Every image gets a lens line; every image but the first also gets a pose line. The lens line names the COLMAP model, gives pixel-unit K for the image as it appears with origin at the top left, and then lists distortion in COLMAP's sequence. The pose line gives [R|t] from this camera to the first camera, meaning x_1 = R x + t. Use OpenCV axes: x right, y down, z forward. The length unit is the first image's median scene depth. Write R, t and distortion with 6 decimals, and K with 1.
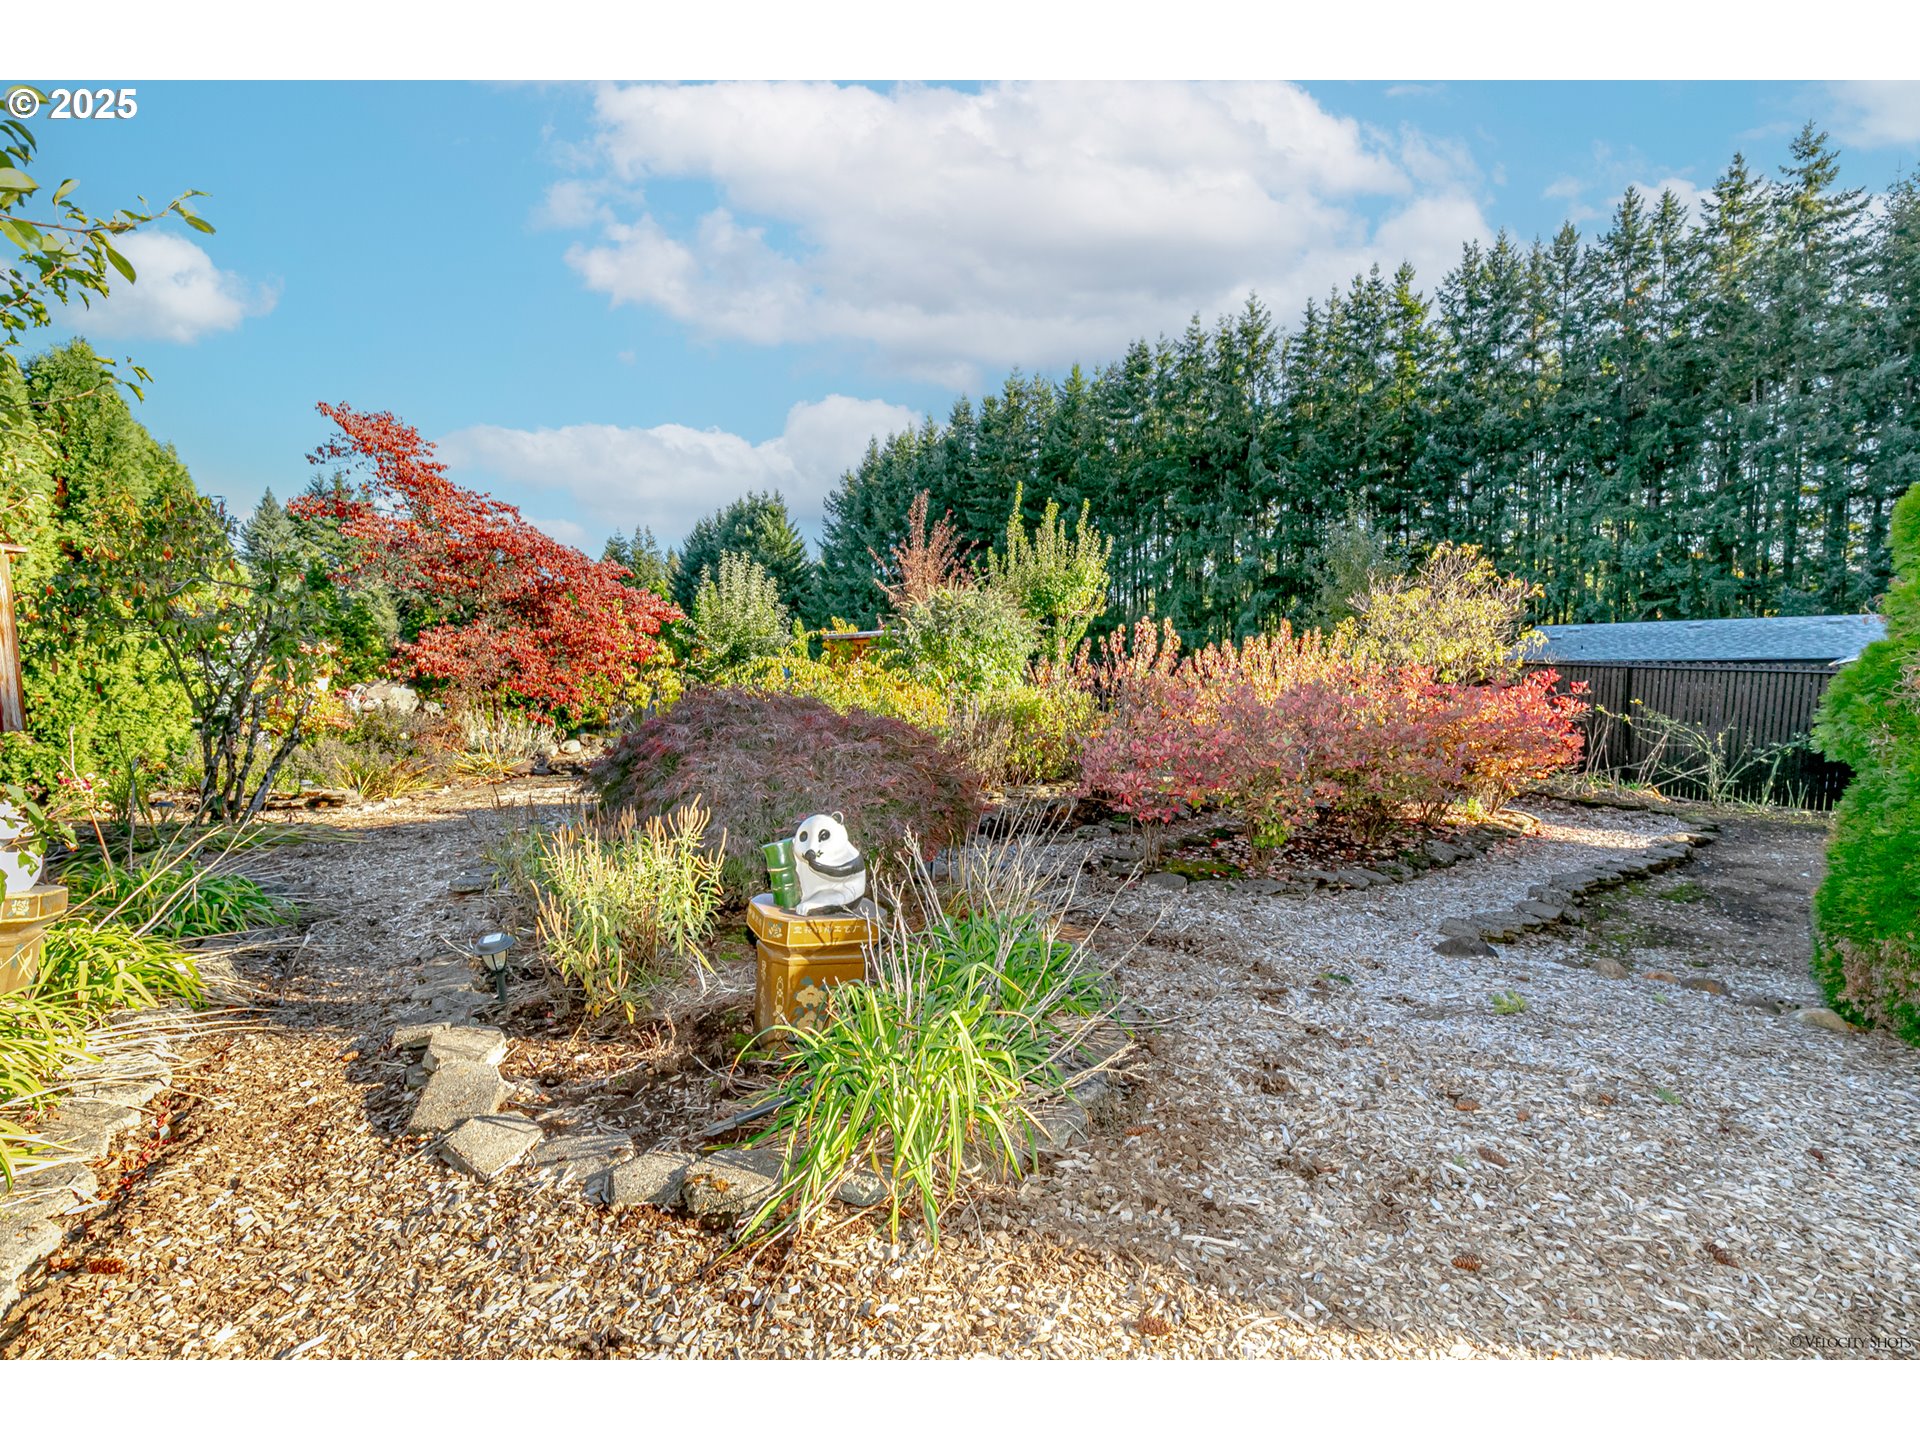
lens RADIAL K [[863.7, 0, 965.0], [0, 863.7, 717.8], [0, 0, 1]] dist [0.005448, 0.000104]
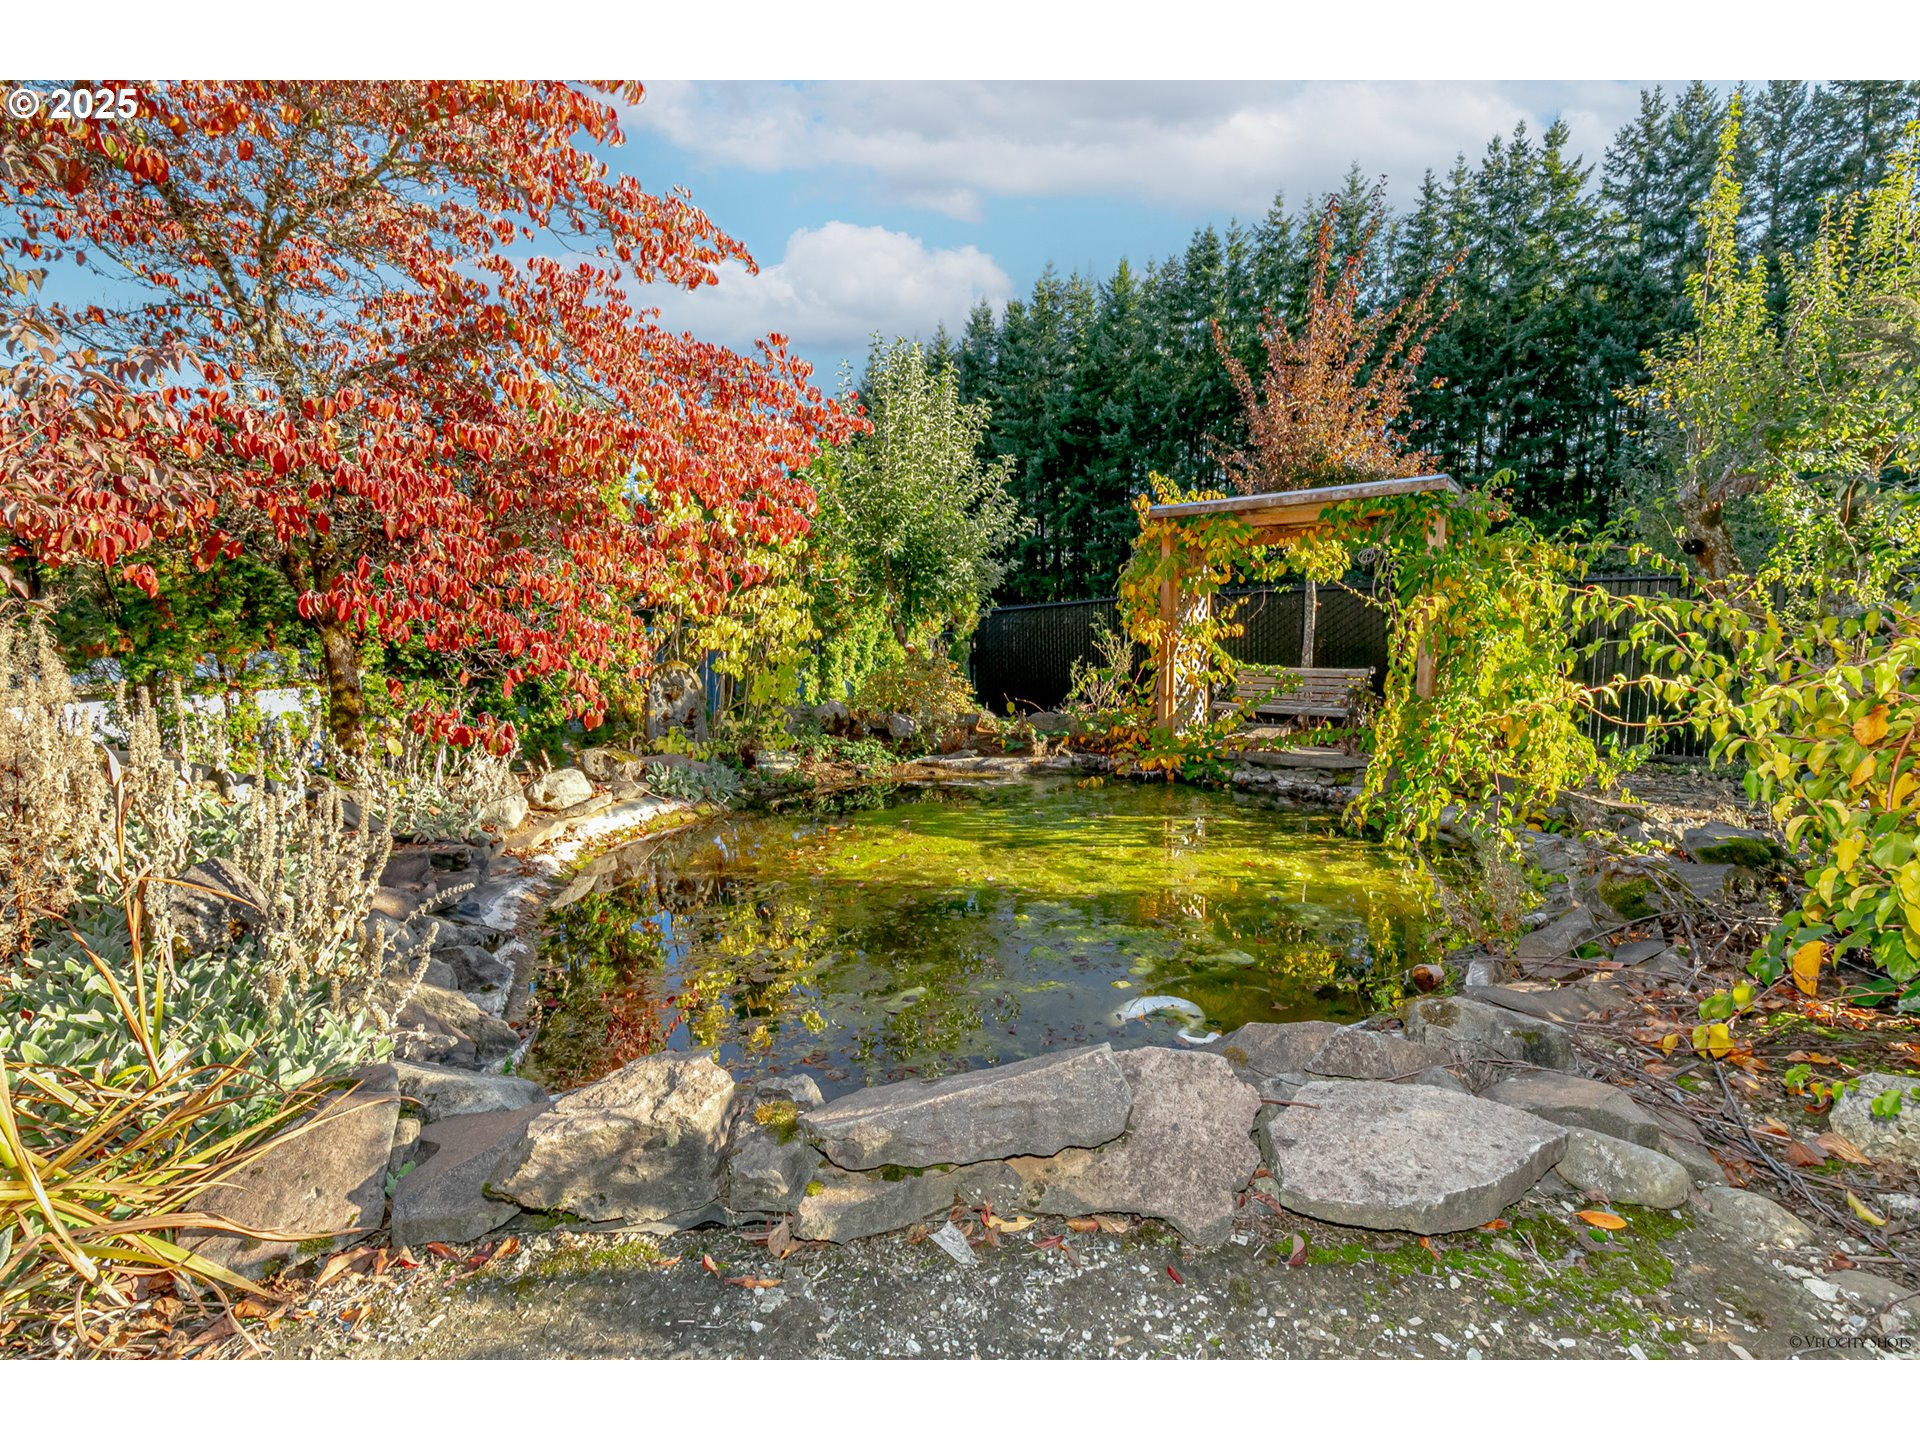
lens RADIAL K [[863.7, 0, 960.5], [0, 863.7, 716.6], [0, 0, 1]] dist [0.005448, 0.000104]
pose [[0.999248, 0.002973, 0.038652, -0.078498], [-0.004971, 0.998650, 0.051703, -0.004153], [-0.038446, -0.051856, 0.997914, 0.164171]]
